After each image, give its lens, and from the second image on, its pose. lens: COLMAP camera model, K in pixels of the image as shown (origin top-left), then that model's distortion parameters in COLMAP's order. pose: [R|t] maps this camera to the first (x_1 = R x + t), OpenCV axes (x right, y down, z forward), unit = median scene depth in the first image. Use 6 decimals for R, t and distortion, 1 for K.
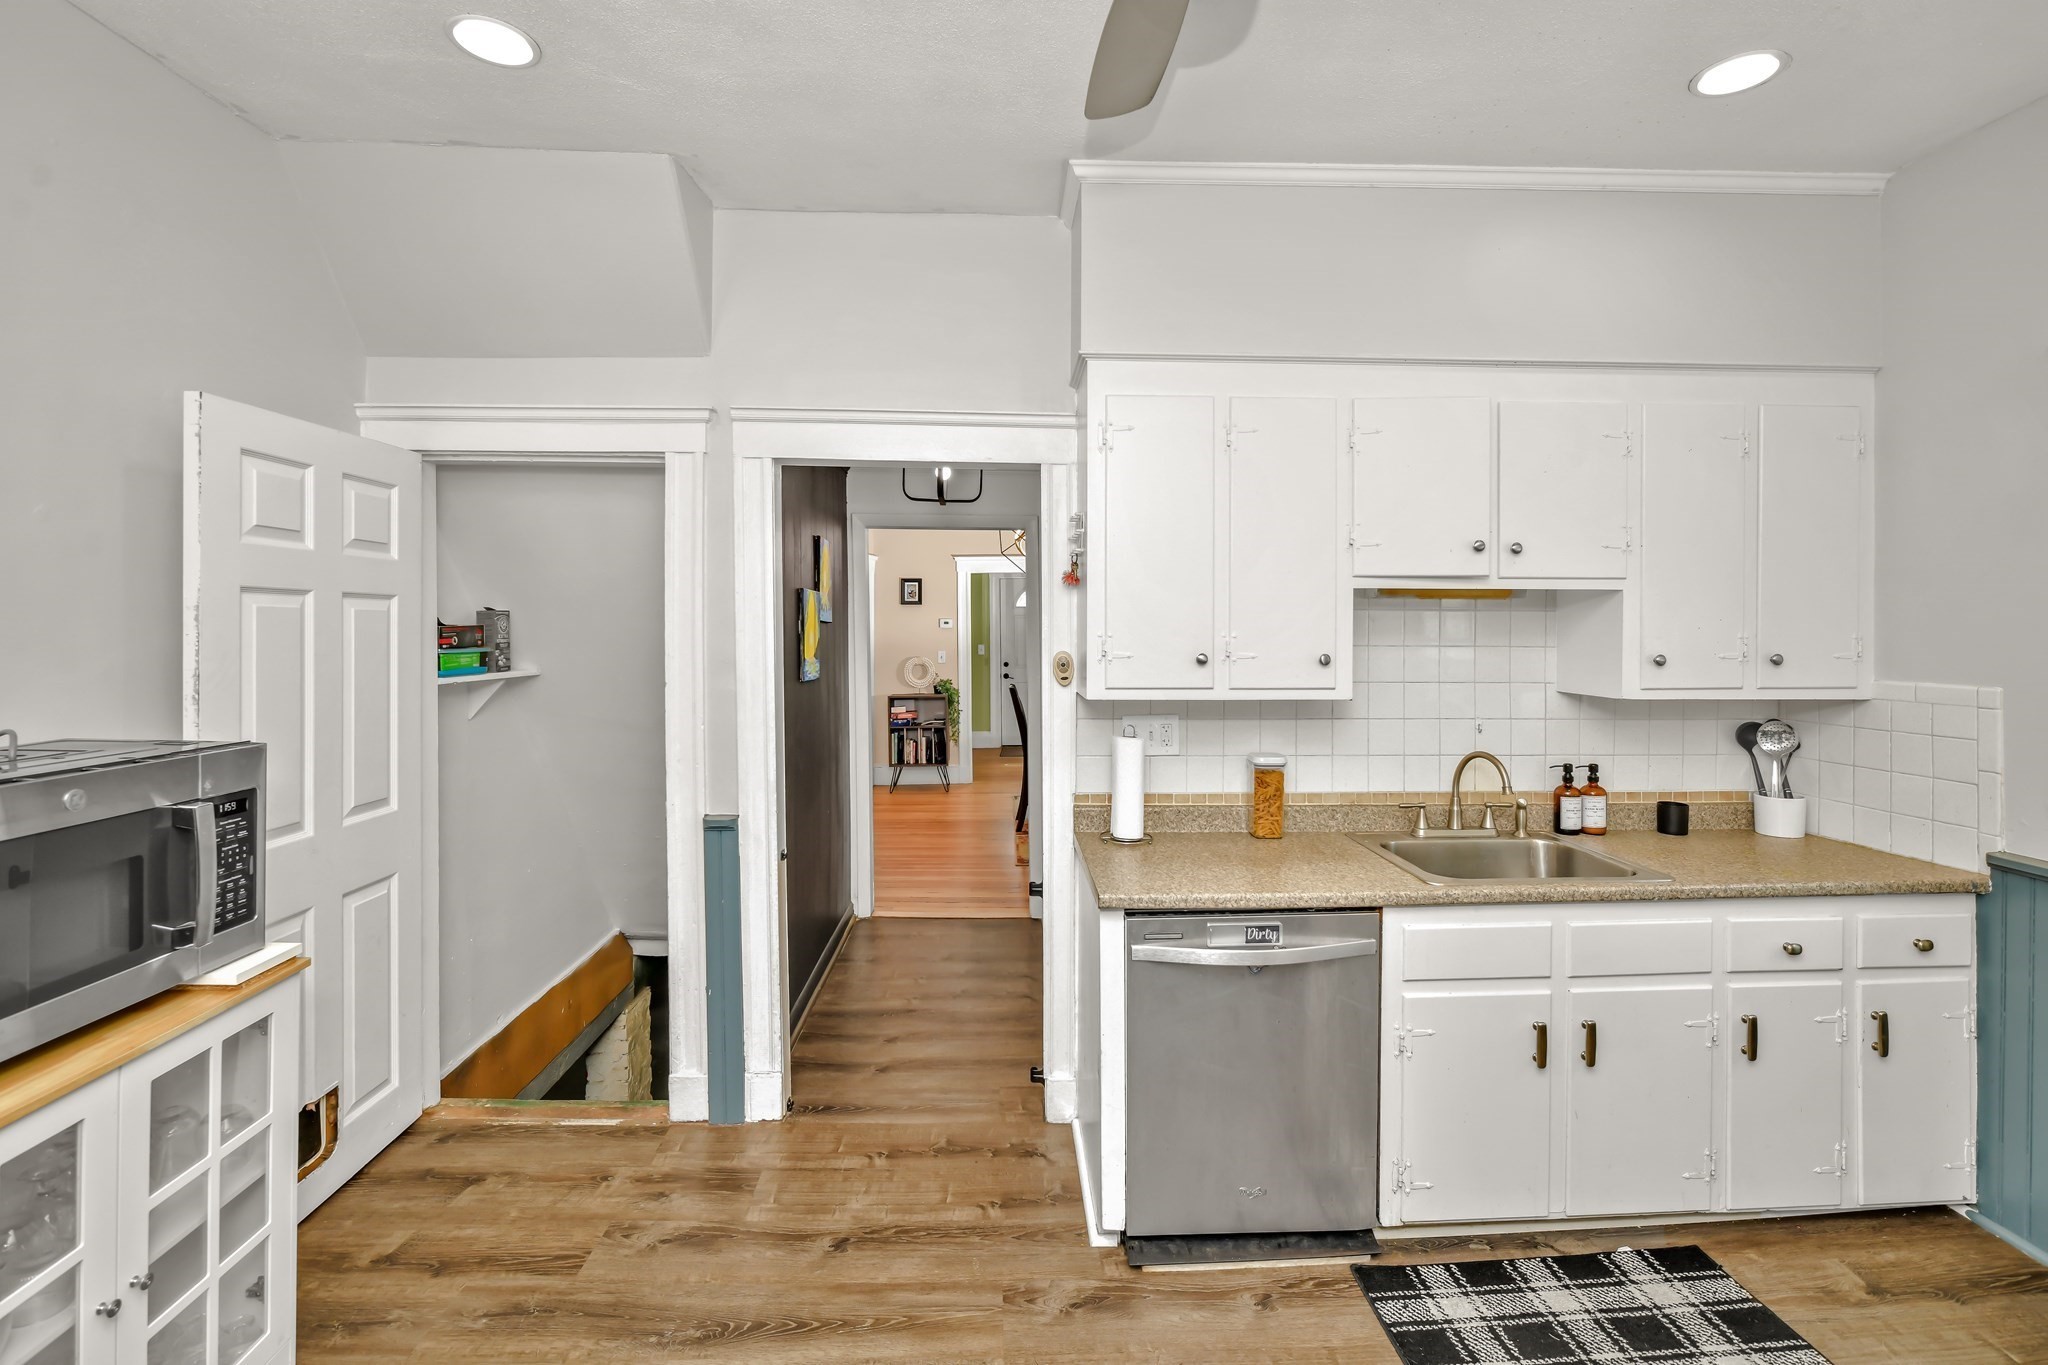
lens RADIAL K [[921.0, 0, 1024.3], [0, 921.0, 626.0], [0, 0, 1]] dist [-0.011598, 0.000147]
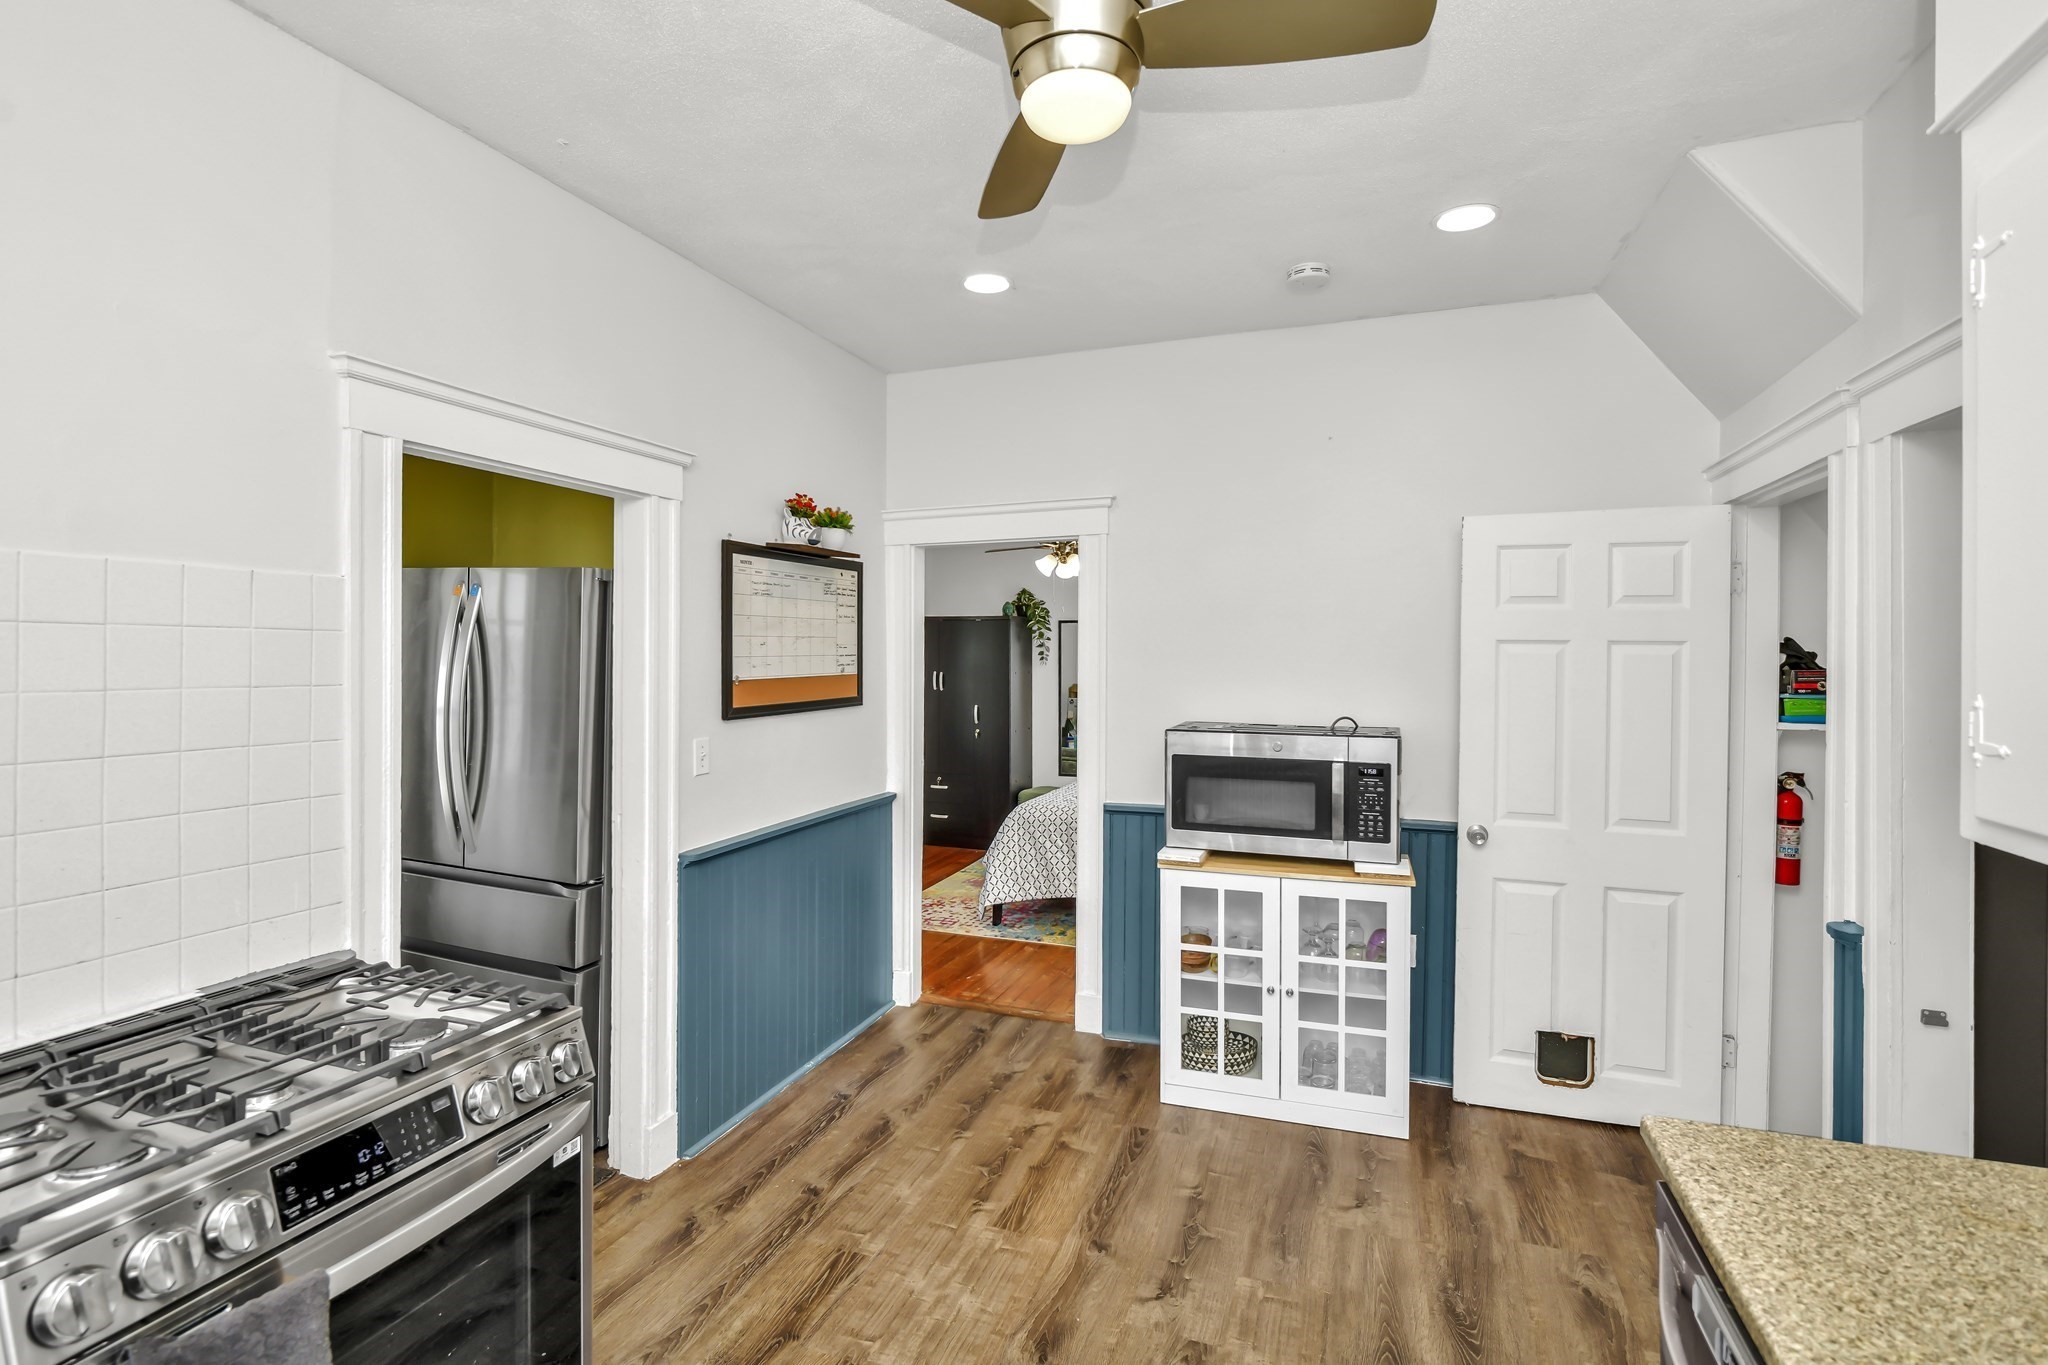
lens RADIAL K [[921.0, 0, 1019.7], [0, 921.0, 666.4], [0, 0, 1]] dist [-0.011598, 0.000147]
pose [[-0.363165, 0.001363, -0.931724, 0.954662], [-0.012894, 0.999896, 0.006489, -0.000438], [0.931636, 0.014370, -0.363110, 0.993831]]
